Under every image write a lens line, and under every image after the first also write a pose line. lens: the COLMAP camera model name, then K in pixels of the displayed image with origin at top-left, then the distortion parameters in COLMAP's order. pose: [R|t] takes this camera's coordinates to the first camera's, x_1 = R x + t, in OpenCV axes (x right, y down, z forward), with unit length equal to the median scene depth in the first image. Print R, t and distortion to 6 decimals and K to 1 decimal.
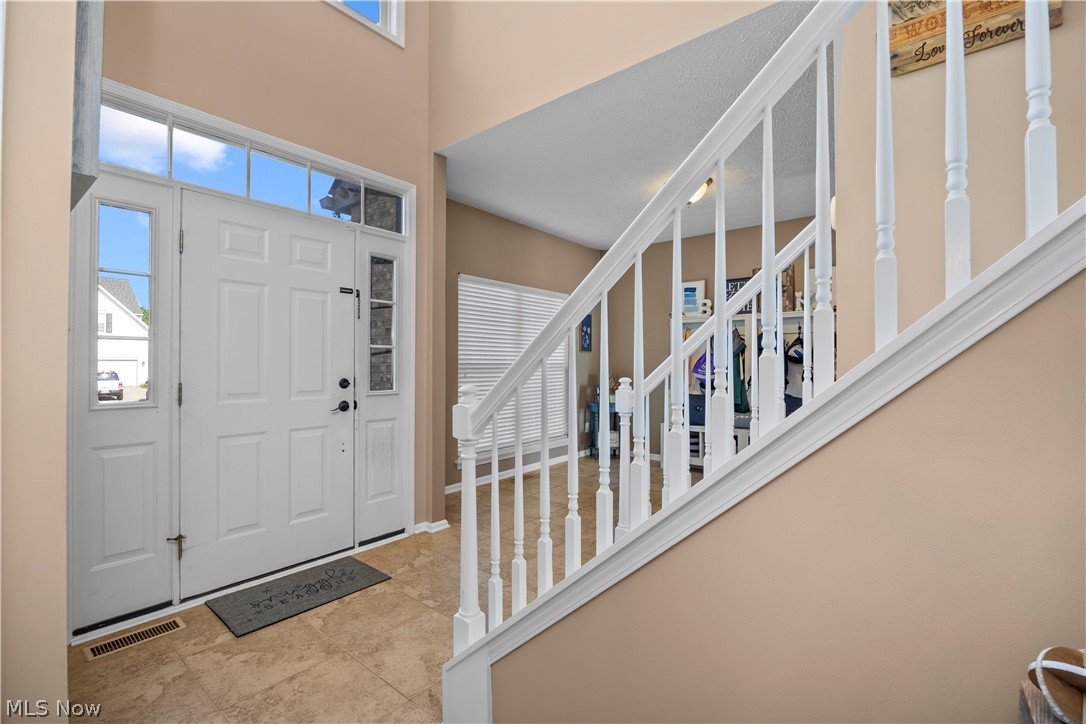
lens RADIAL K [[468.0, 0, 546.1], [0, 468.0, 361.4], [0, 0, 1]] dist [-0.020332, 0.000584]
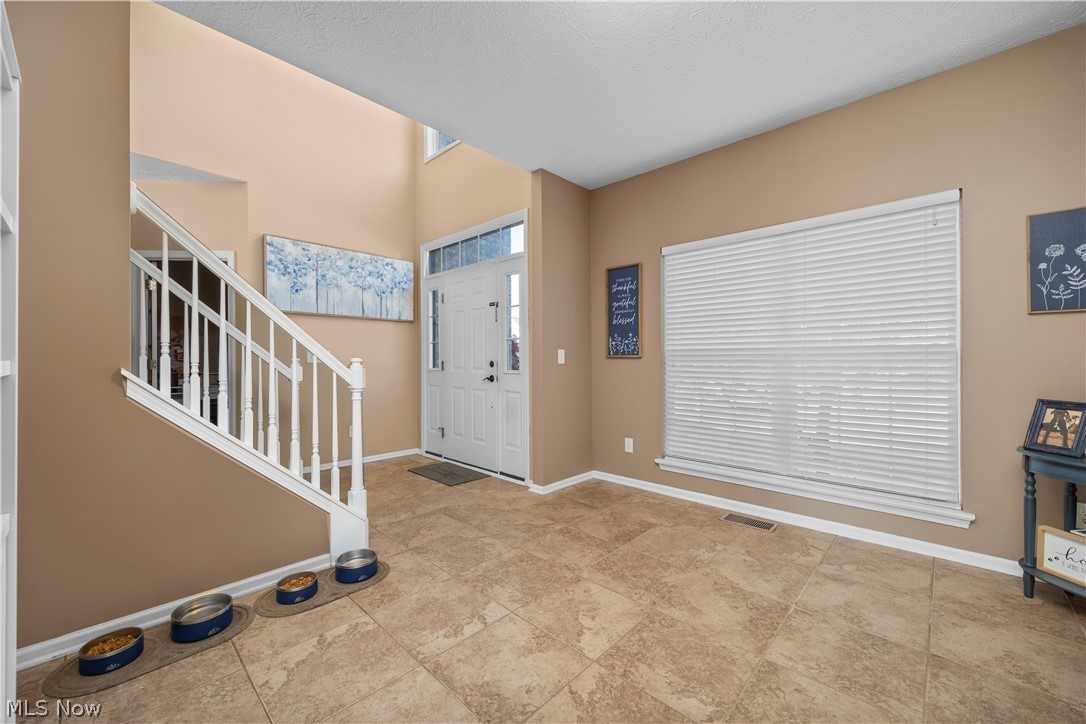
lens RADIAL K [[427.8, 0, 543.7], [0, 427.8, 361.4], [0, 0, 1]] dist [0.001218, -0.000411]
pose [[-0.087264, -0.000532, -0.996185, 0.966057], [0.001345, 0.999999, -0.000652, 0.039332], [0.996184, -0.001397, -0.087263, 1.283847]]
